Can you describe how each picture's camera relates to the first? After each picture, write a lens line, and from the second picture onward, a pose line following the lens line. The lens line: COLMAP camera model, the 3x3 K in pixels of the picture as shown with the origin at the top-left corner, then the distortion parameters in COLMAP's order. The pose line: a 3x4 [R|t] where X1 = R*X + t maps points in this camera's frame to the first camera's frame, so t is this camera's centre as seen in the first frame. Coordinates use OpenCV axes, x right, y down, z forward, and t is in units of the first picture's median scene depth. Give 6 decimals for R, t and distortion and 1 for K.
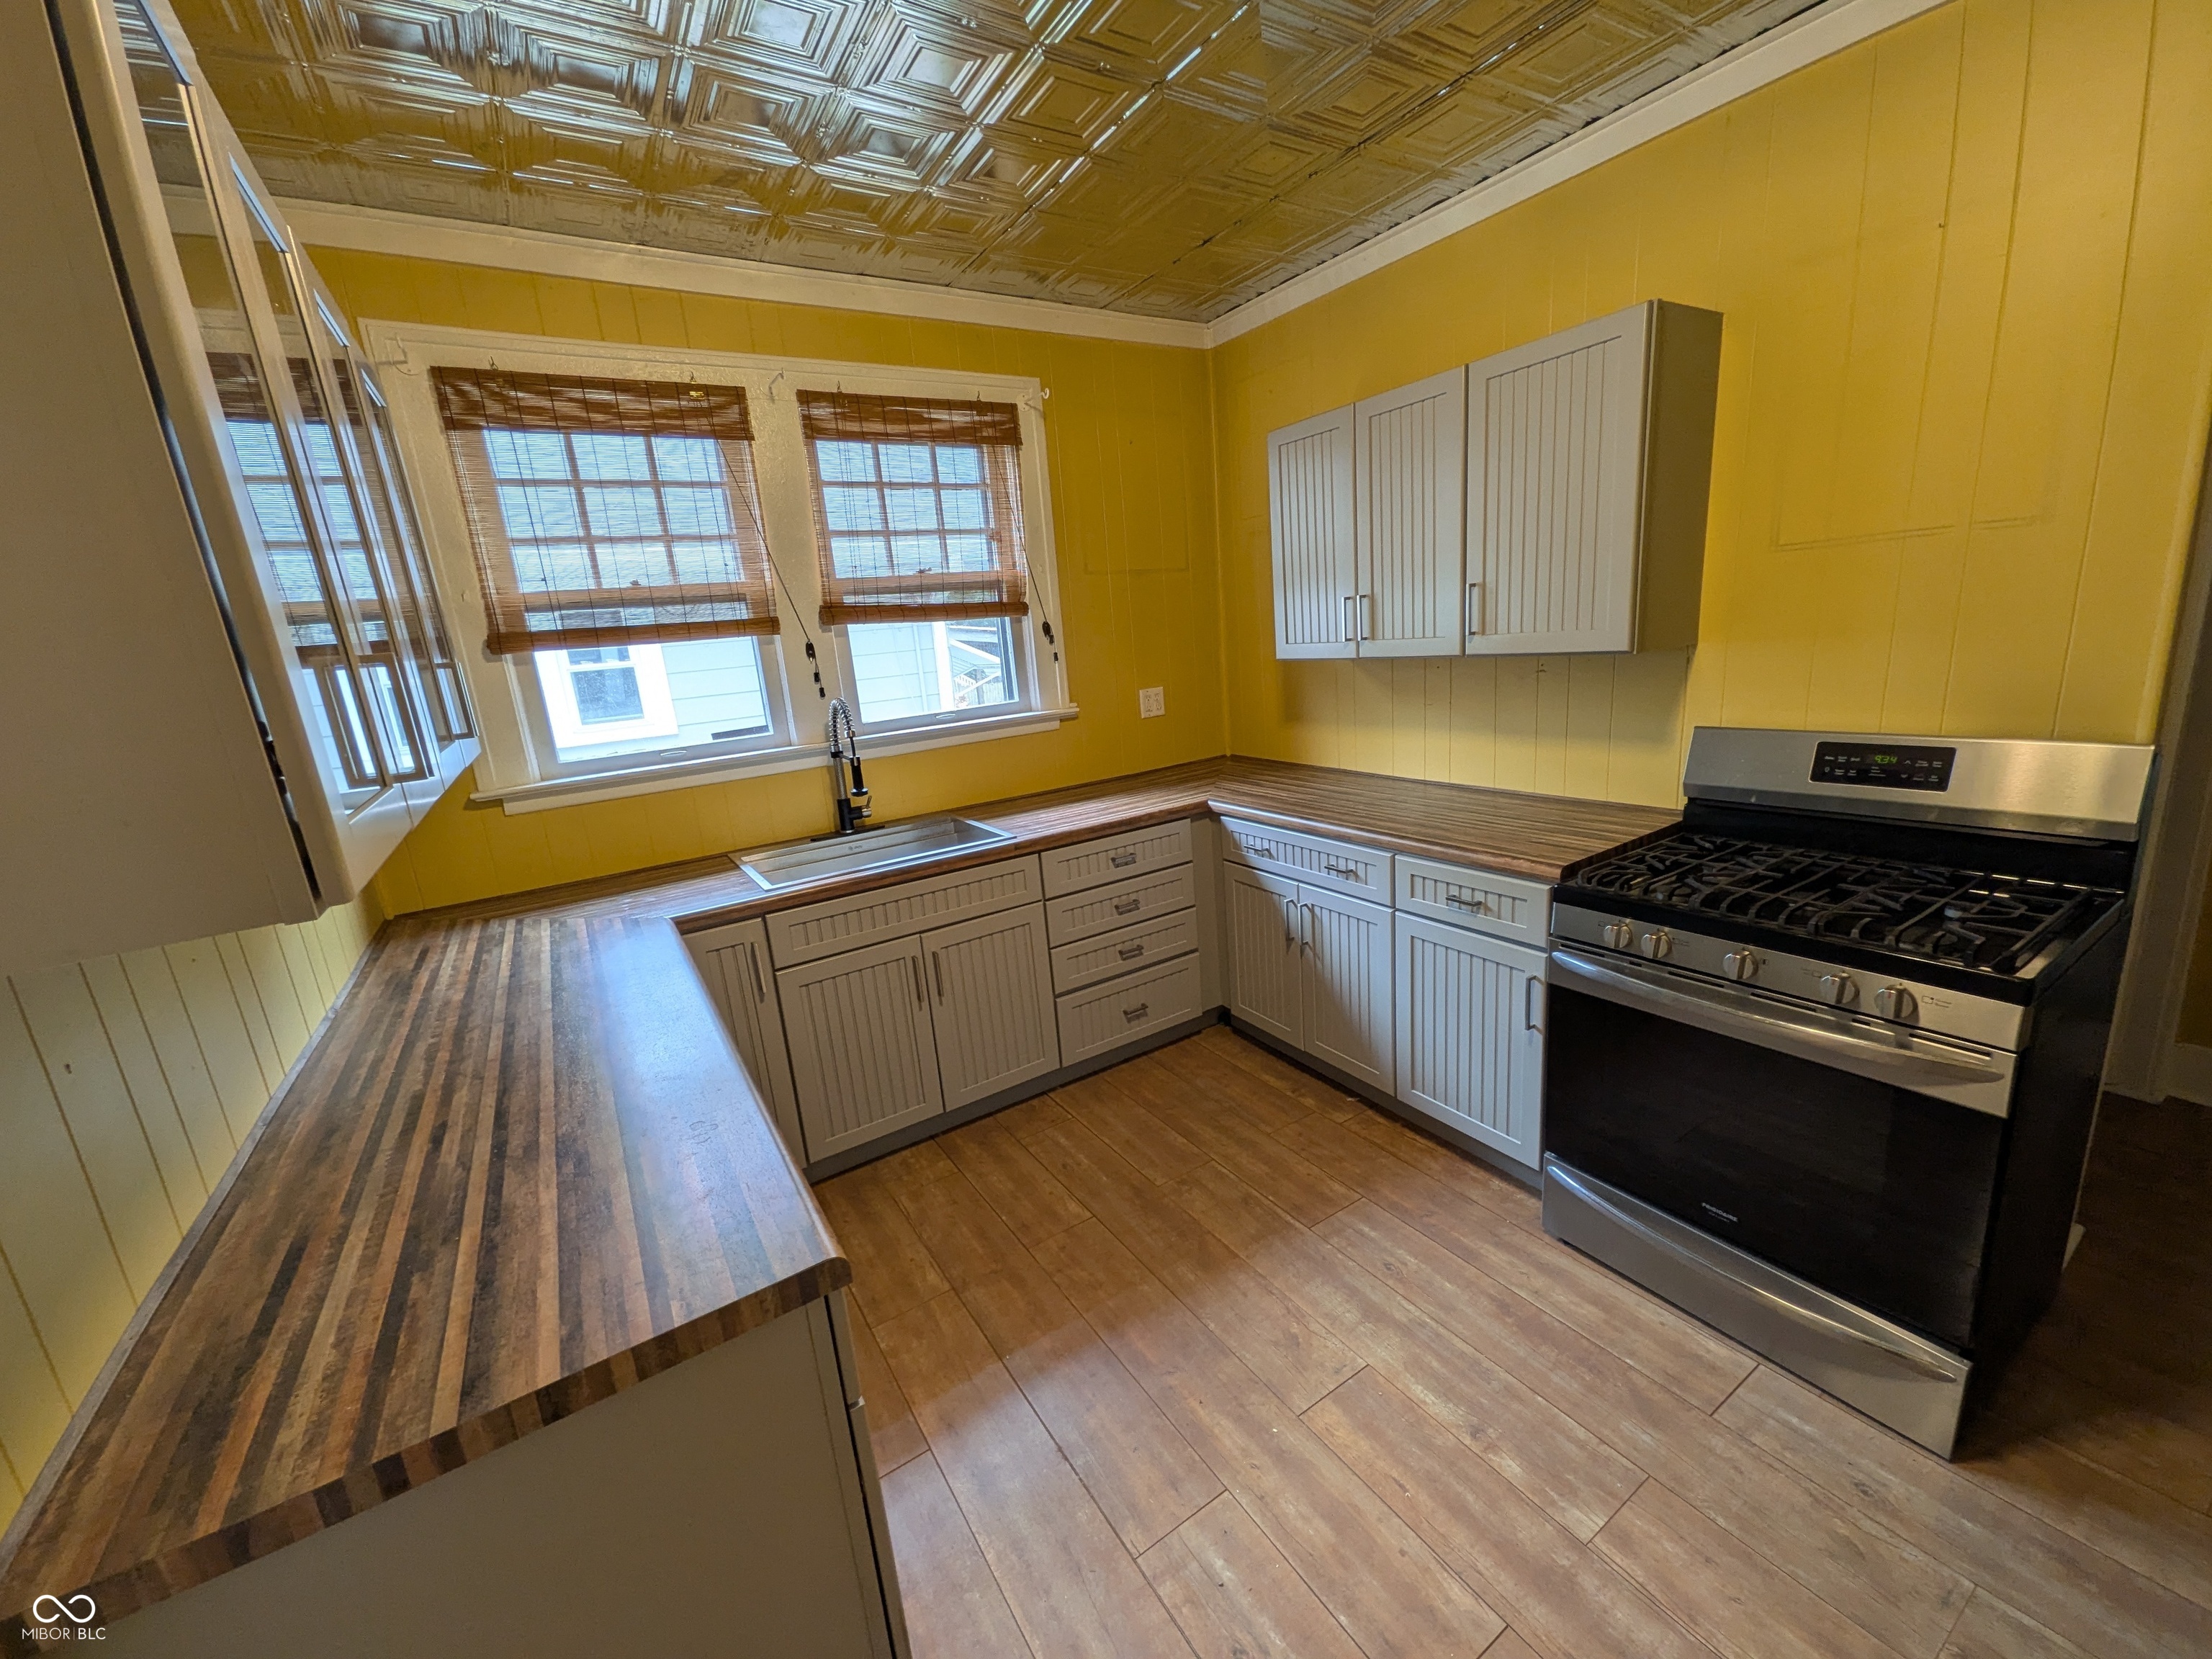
lens RADIAL K [[876.4, 0, 1111.4], [0, 876.4, 833.8], [0, 0, 1]] dist [0.001439, 0.000017]
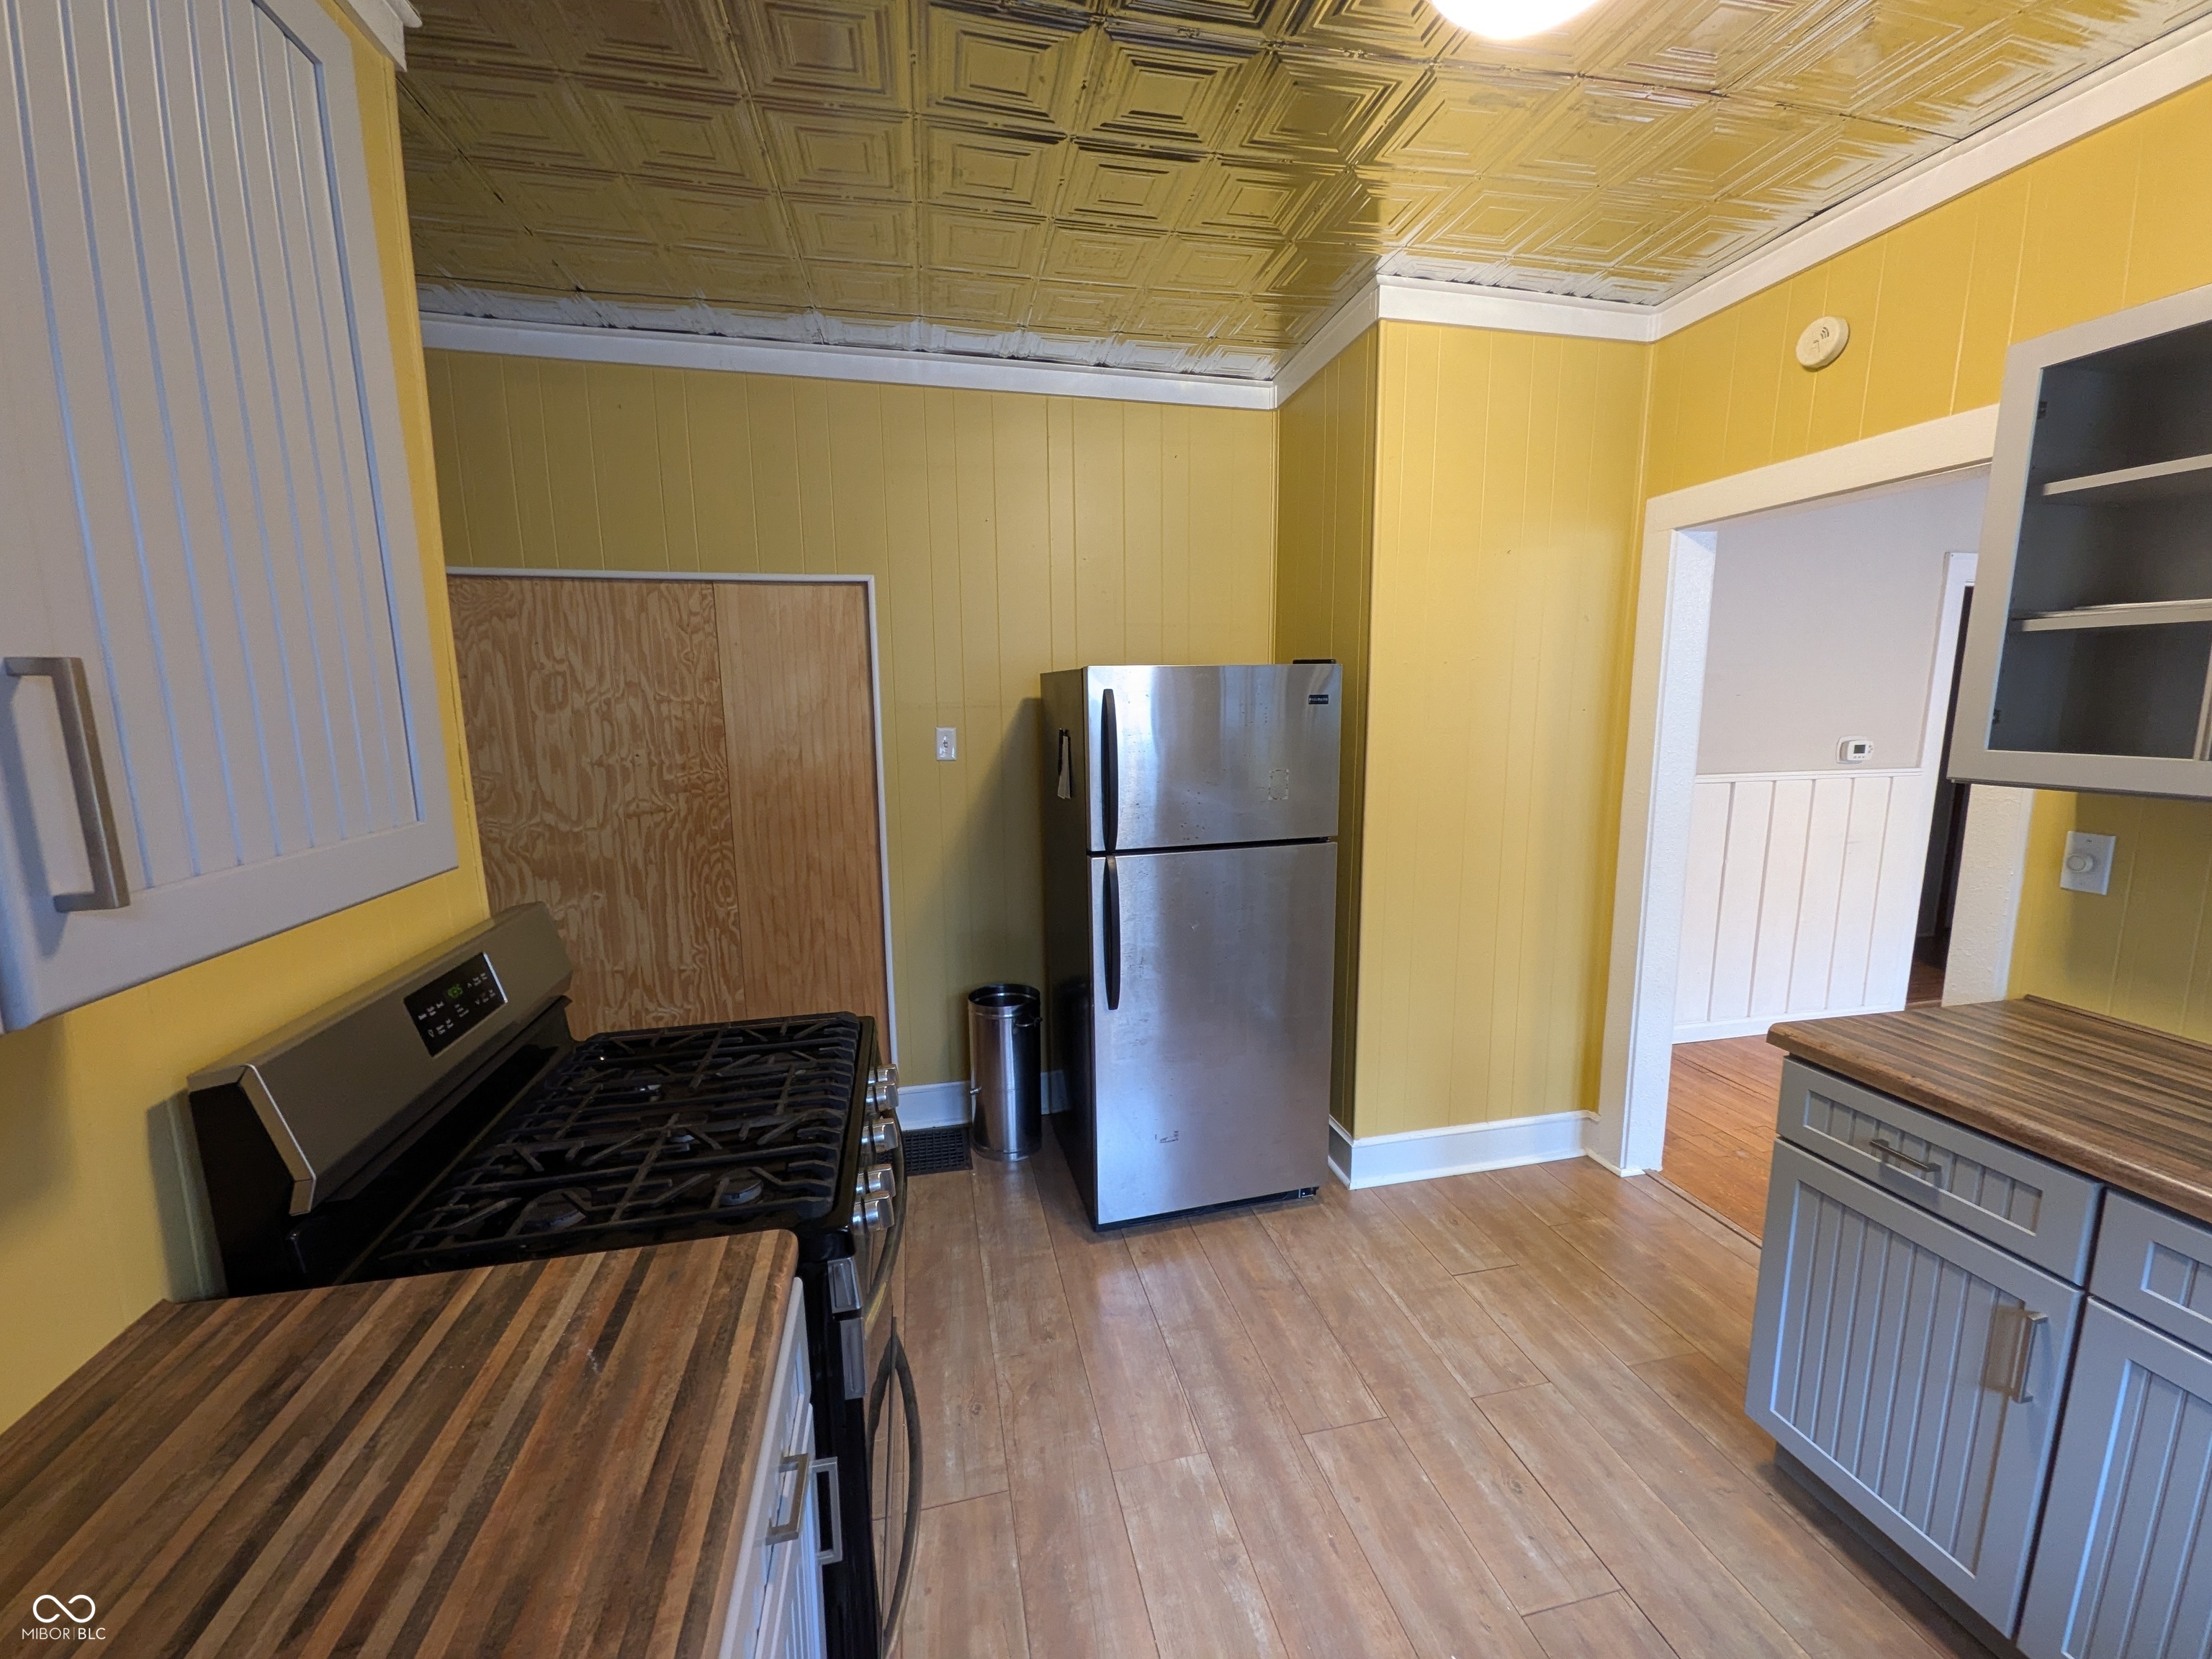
lens RADIAL K [[876.4, 0, 1102.7], [0, 876.4, 827.5], [0, 0, 1]] dist [0.001439, 0.000017]
pose [[-0.932283, 0.038831, 0.359641, 0.185825], [0.166874, 0.928275, 0.332354, -0.432007], [-0.320939, 0.369863, -0.871894, 1.717156]]
